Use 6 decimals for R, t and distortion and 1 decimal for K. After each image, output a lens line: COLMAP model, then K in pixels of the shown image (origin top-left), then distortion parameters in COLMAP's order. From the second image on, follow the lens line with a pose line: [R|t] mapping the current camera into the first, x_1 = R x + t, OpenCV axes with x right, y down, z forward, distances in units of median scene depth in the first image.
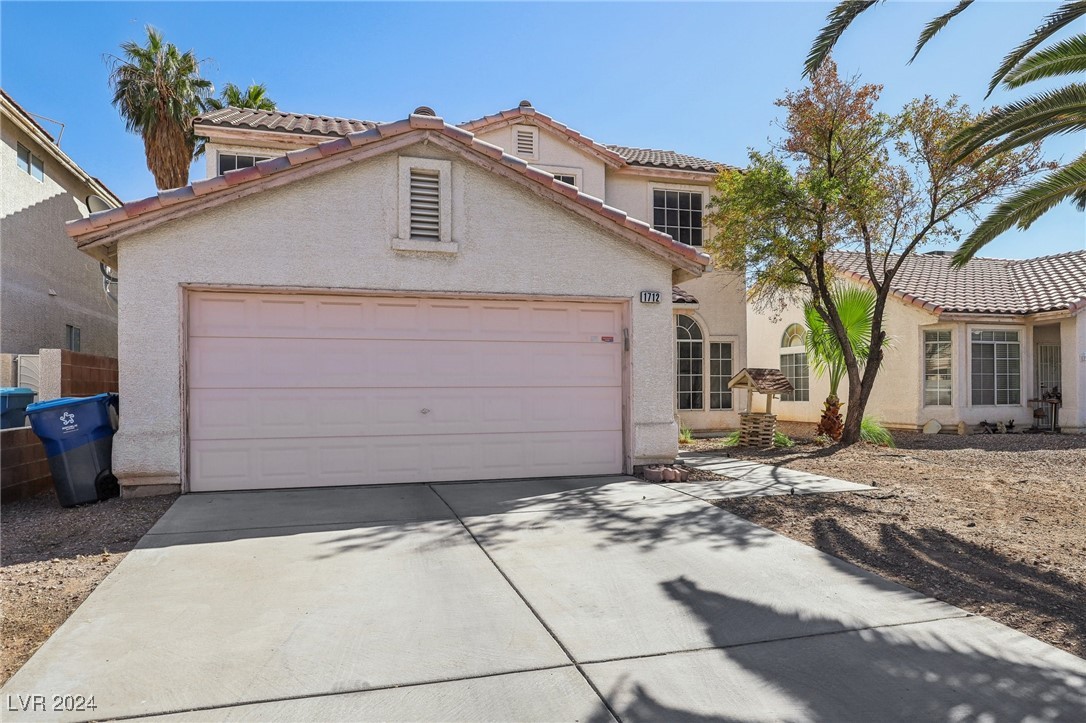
lens RADIAL K [[672.9, 0, 531.3], [0, 672.9, 379.9], [0, 0, 1]] dist [-0.009514, 0.003056]
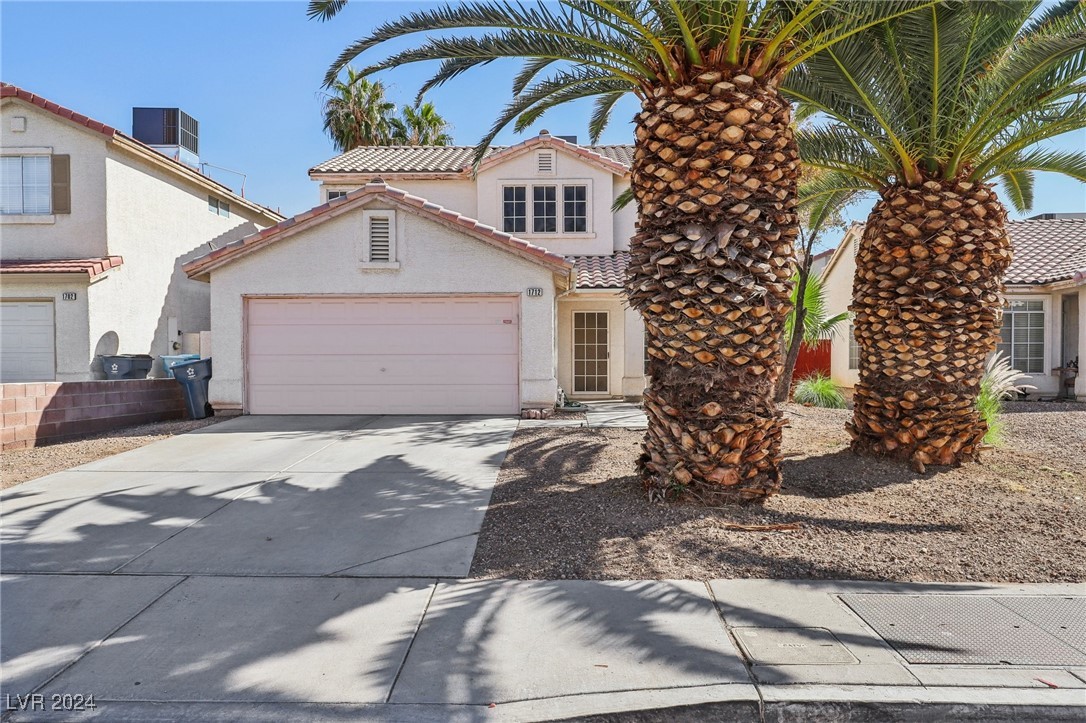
lens RADIAL K [[664.1, 0, 541.6], [0, 664.1, 363.3], [0, 0, 1]] dist [0.000814, 0.000199]
pose [[0.955352, 0.004788, -0.295430, 0.610608], [0.001226, 0.999796, 0.020167, 0.000665], [0.295467, -0.019629, 0.955151, -0.352018]]
